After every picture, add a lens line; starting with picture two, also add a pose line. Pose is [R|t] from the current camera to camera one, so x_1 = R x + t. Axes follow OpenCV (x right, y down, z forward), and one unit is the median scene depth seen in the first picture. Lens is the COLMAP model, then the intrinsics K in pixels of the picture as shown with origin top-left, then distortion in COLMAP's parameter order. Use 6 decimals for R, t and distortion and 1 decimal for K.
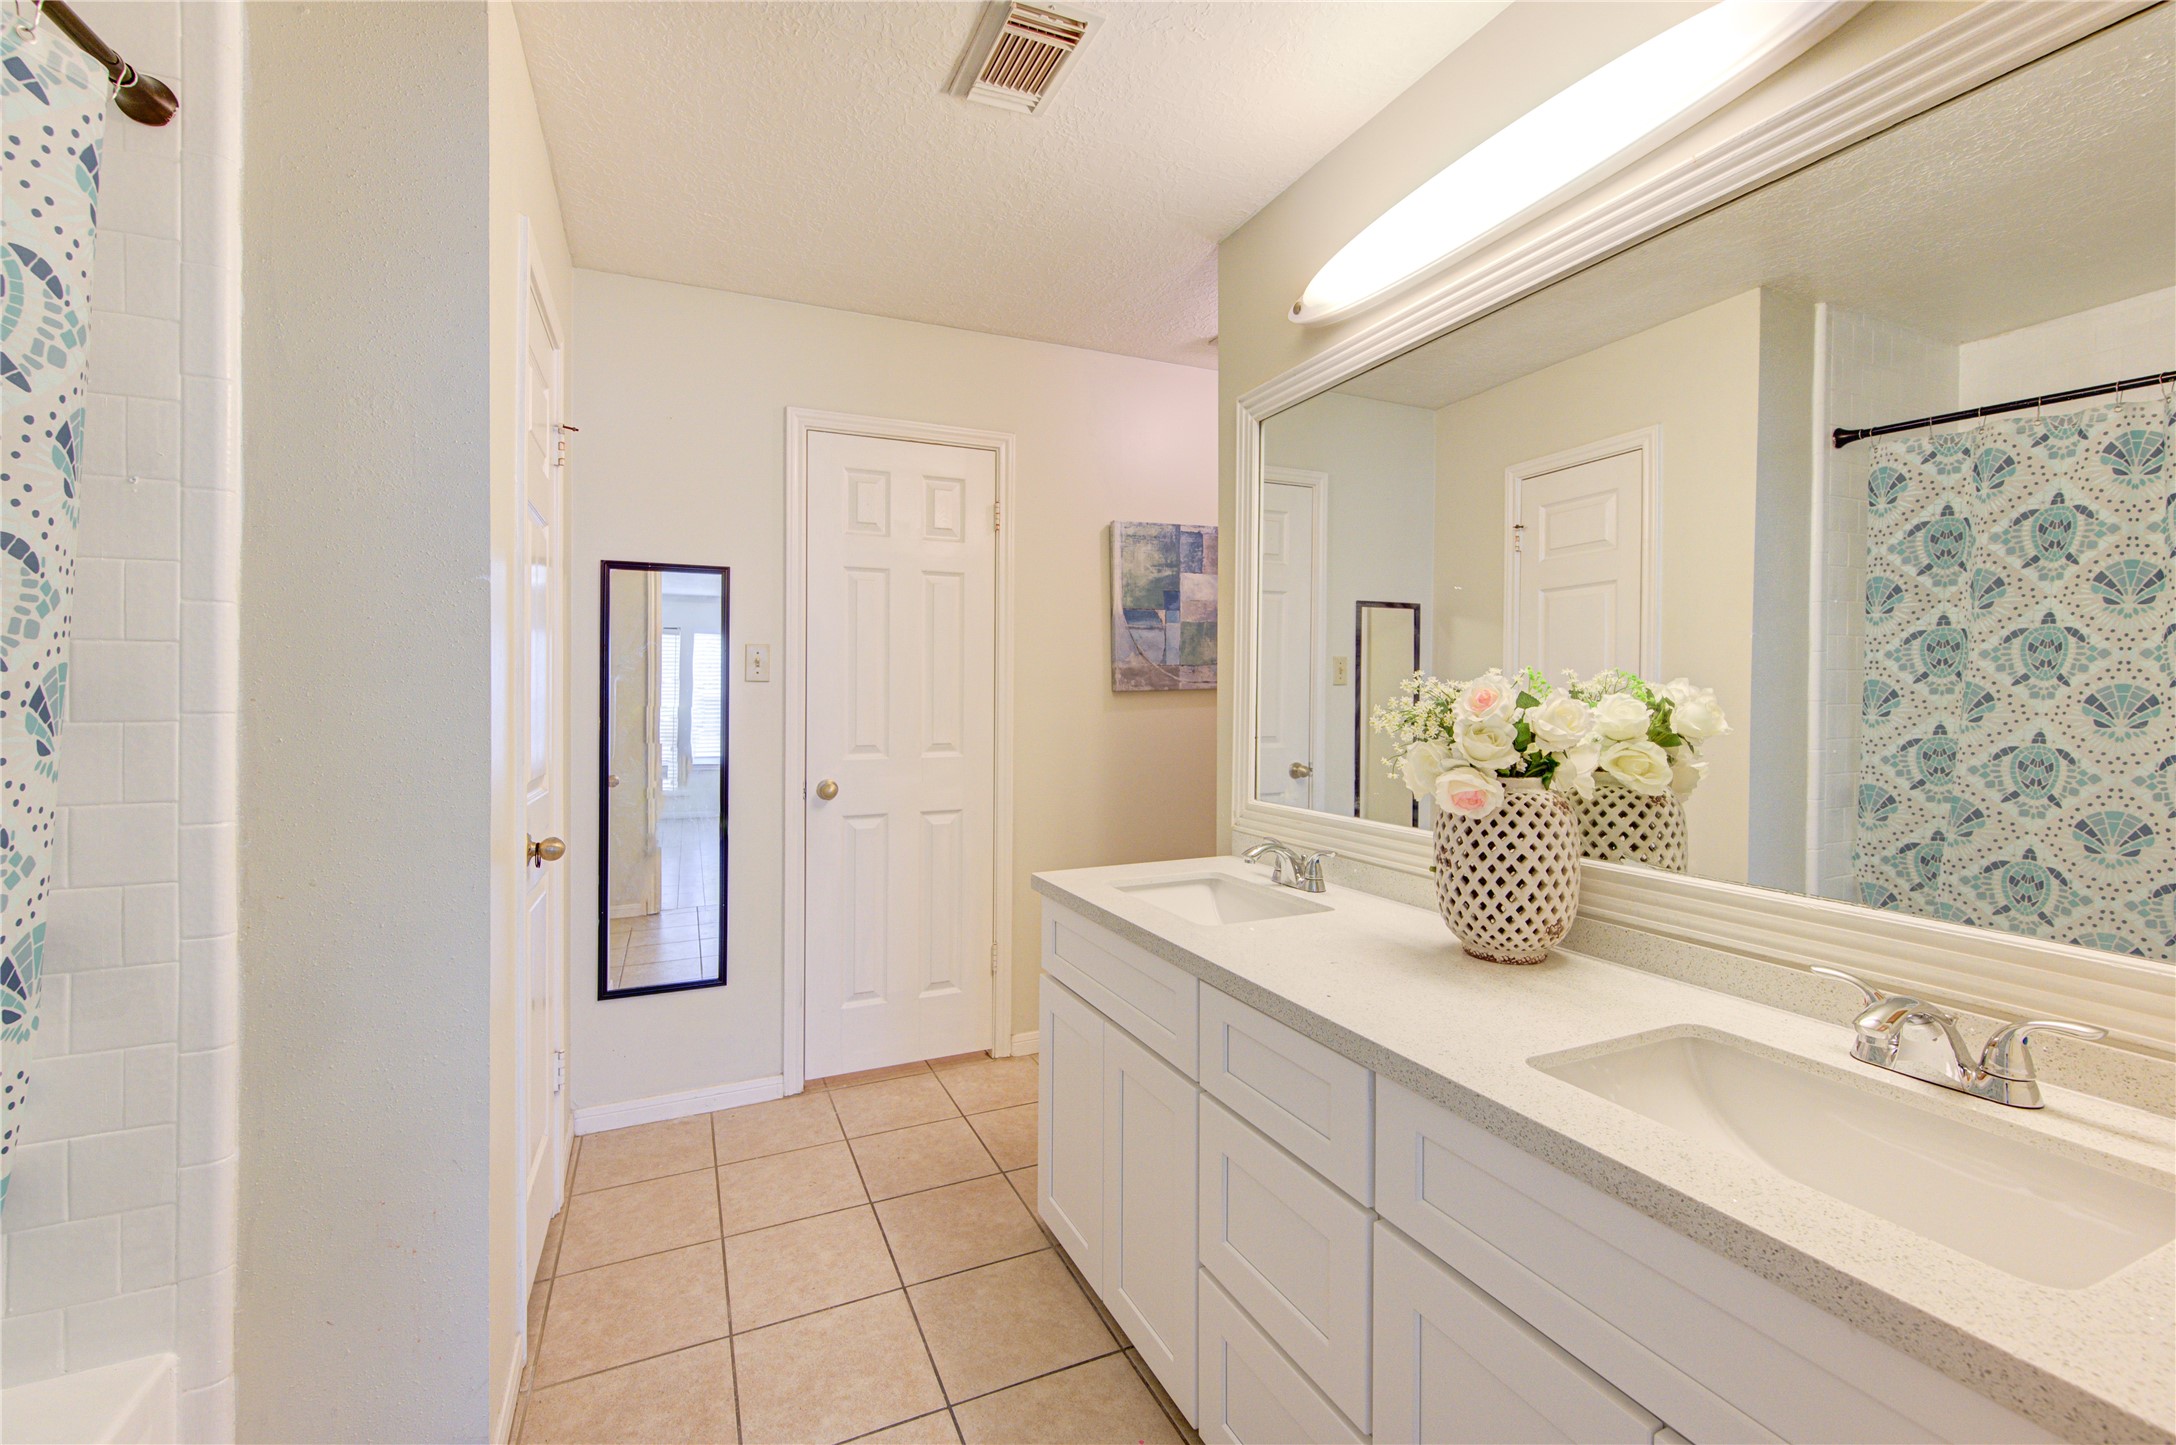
lens RADIAL K [[903.4, 0, 1079.7], [0, 903.4, 697.4], [0, 0, 1]] dist [0.003481, -0.000508]
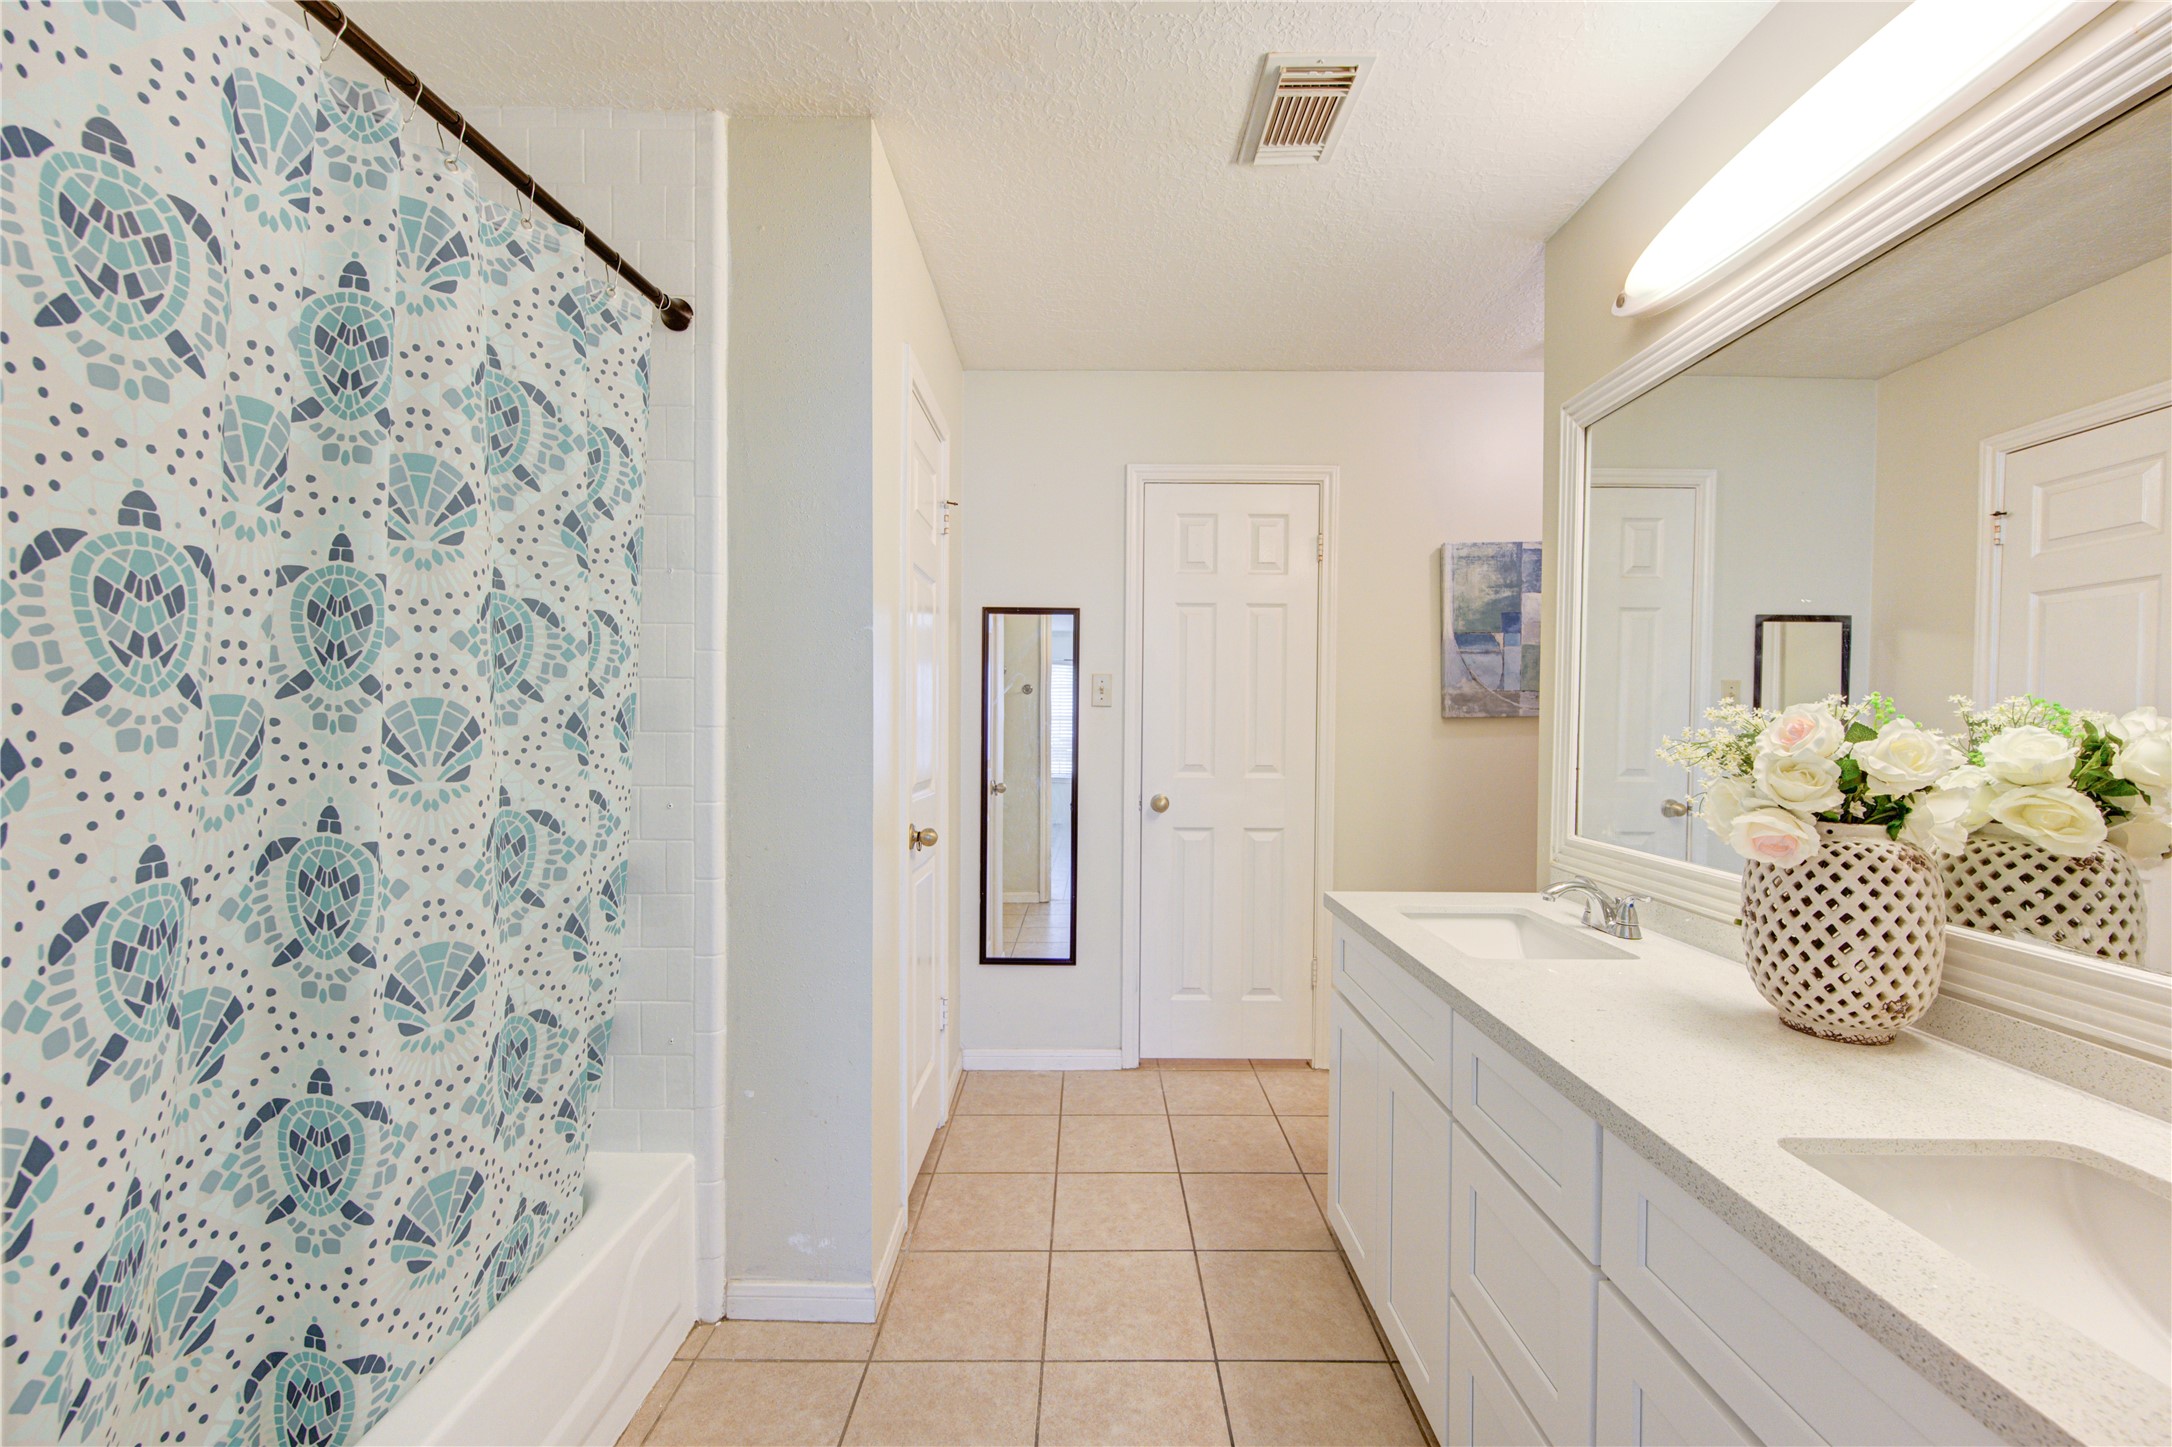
lens RADIAL K [[865.0, 0, 1092.7], [0, 865.0, 733.5], [0, 0, 1]] dist [0.000809, -0.000292]
pose [[0.915180, 0.016557, -0.402706, 0.127097], [-0.010957, 0.999809, 0.016206, -0.001087], [0.402897, -0.010419, 0.915186, -0.023623]]
